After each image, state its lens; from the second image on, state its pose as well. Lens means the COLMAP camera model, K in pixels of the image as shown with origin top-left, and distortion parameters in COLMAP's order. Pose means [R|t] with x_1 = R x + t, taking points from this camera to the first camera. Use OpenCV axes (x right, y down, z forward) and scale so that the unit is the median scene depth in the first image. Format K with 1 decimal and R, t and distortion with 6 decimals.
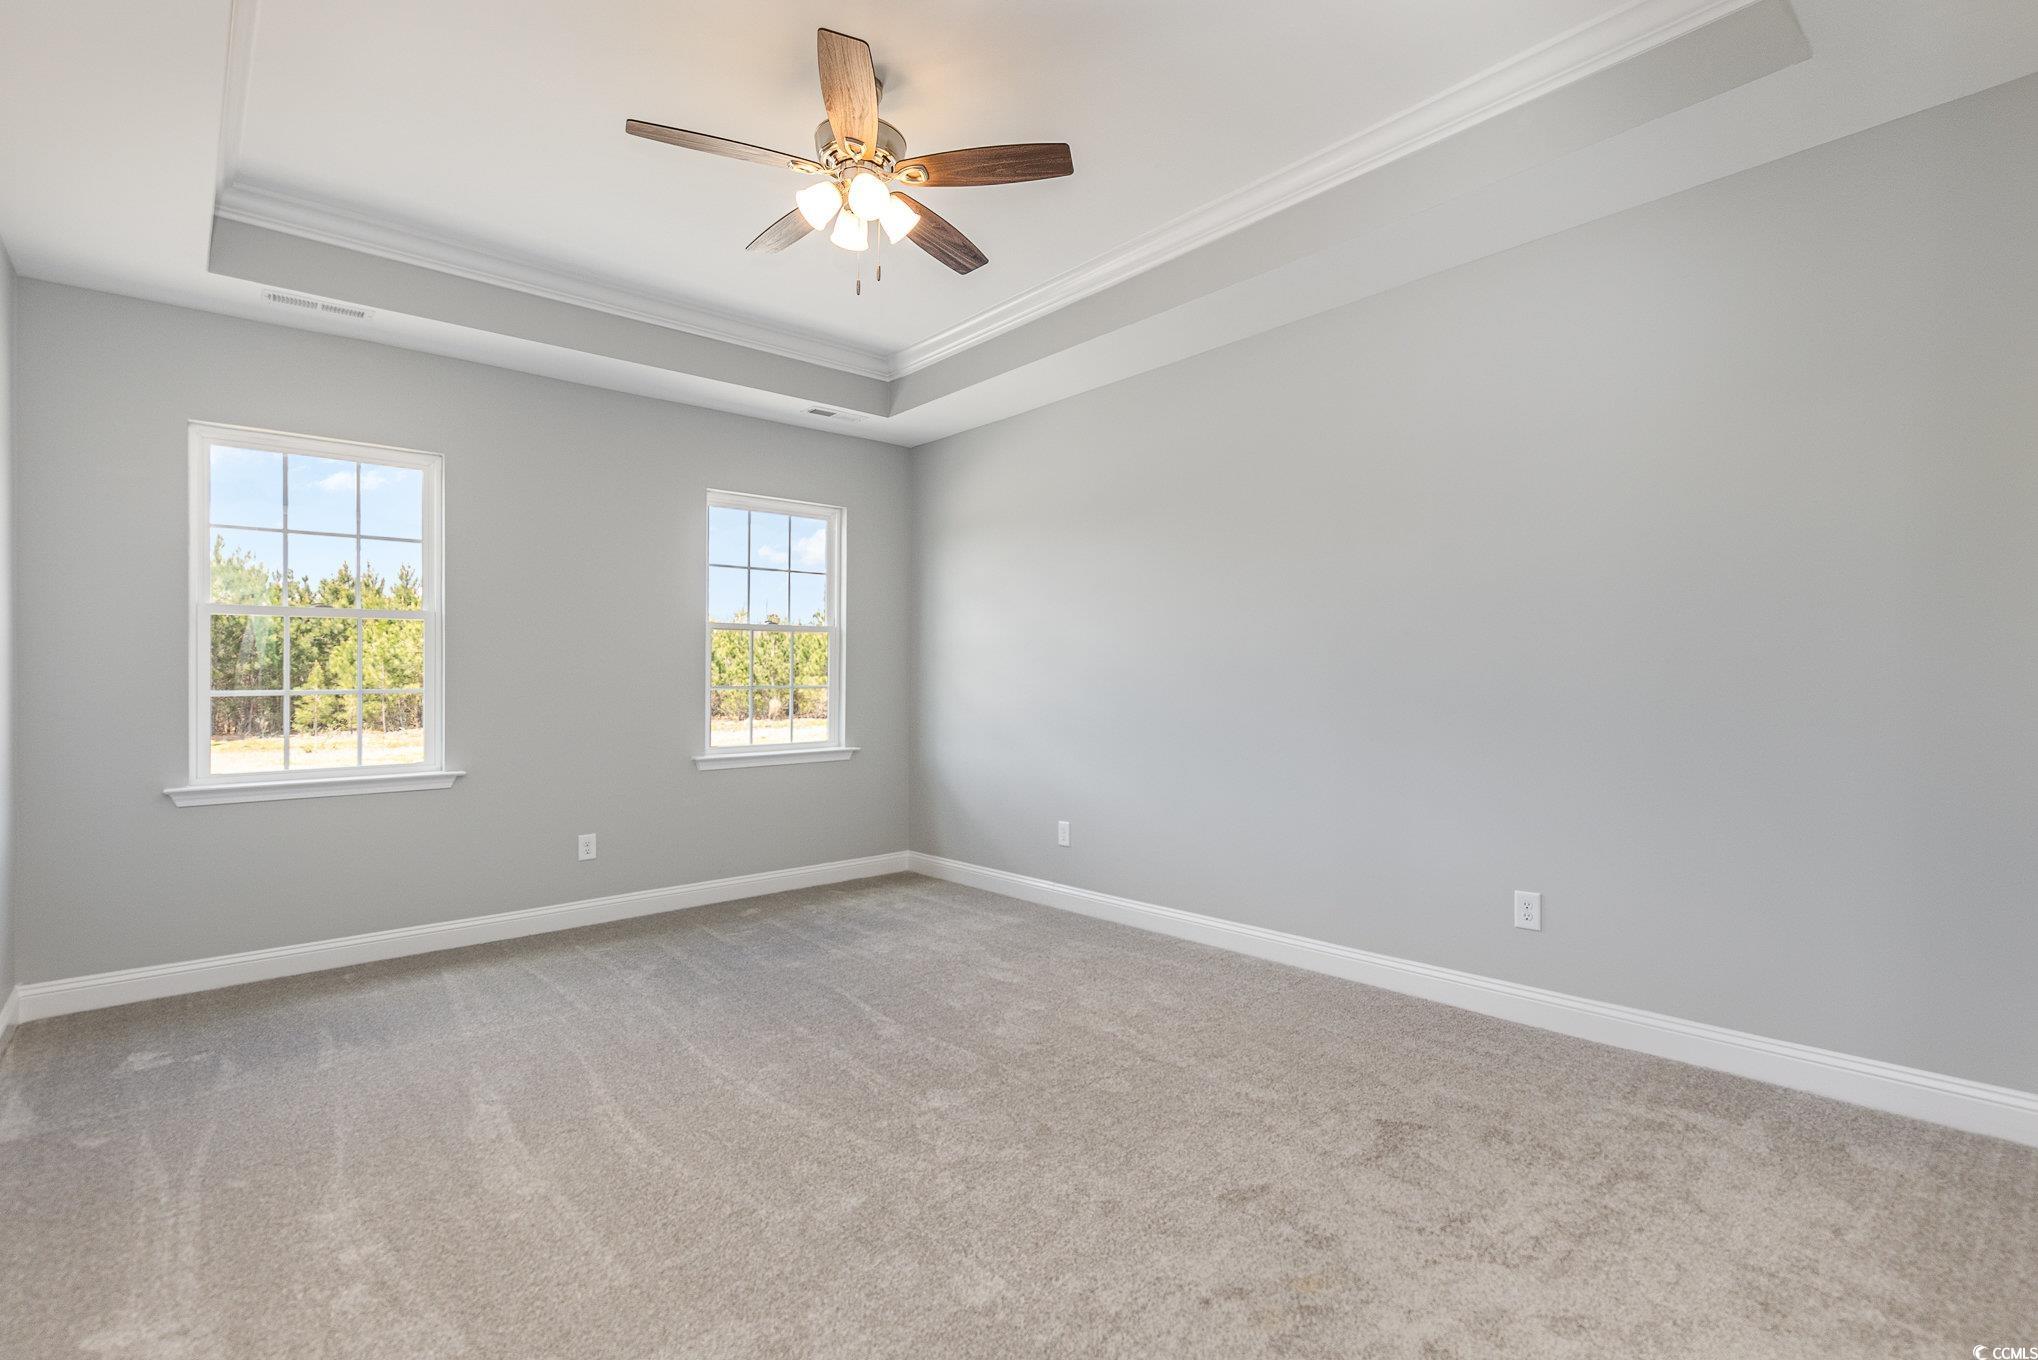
lens RADIAL K [[957.4, 0, 1049.5], [0, 957.4, 684.2], [0, 0, 1]] dist [-0.002284, 0.000129]
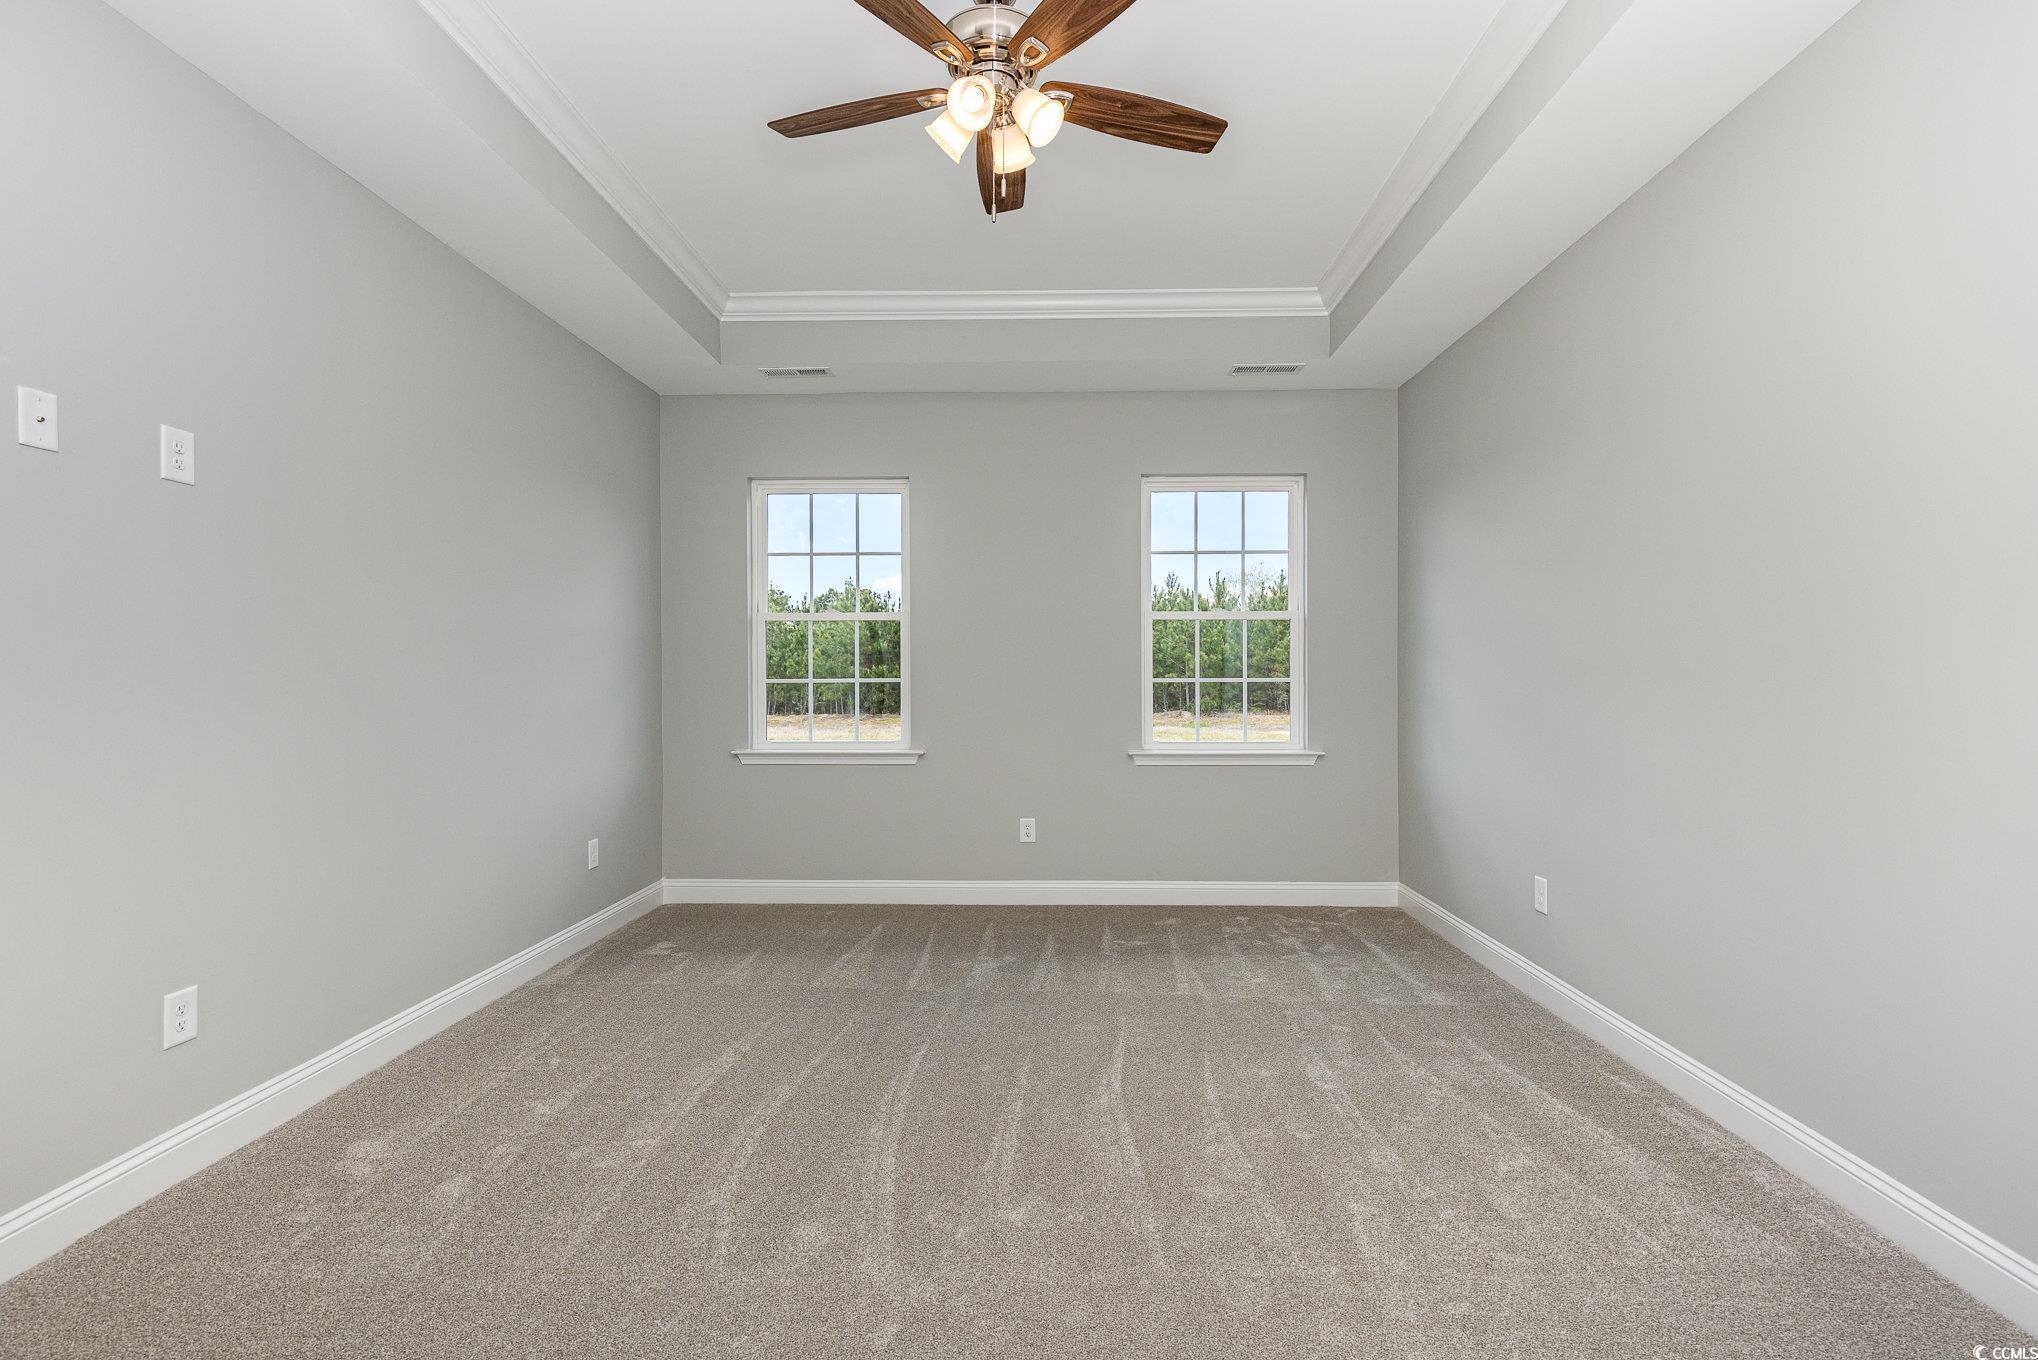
lens RADIAL K [[943.9, 0, 1030.3], [0, 943.9, 664.6], [0, 0, 1]] dist [0.010425, 0.000103]
pose [[0.714177, 0.000610, -0.699965, 0.299818], [-0.007830, 0.999944, -0.007117, -0.006174], [0.699922, 0.010564, 0.714141, 0.309419]]
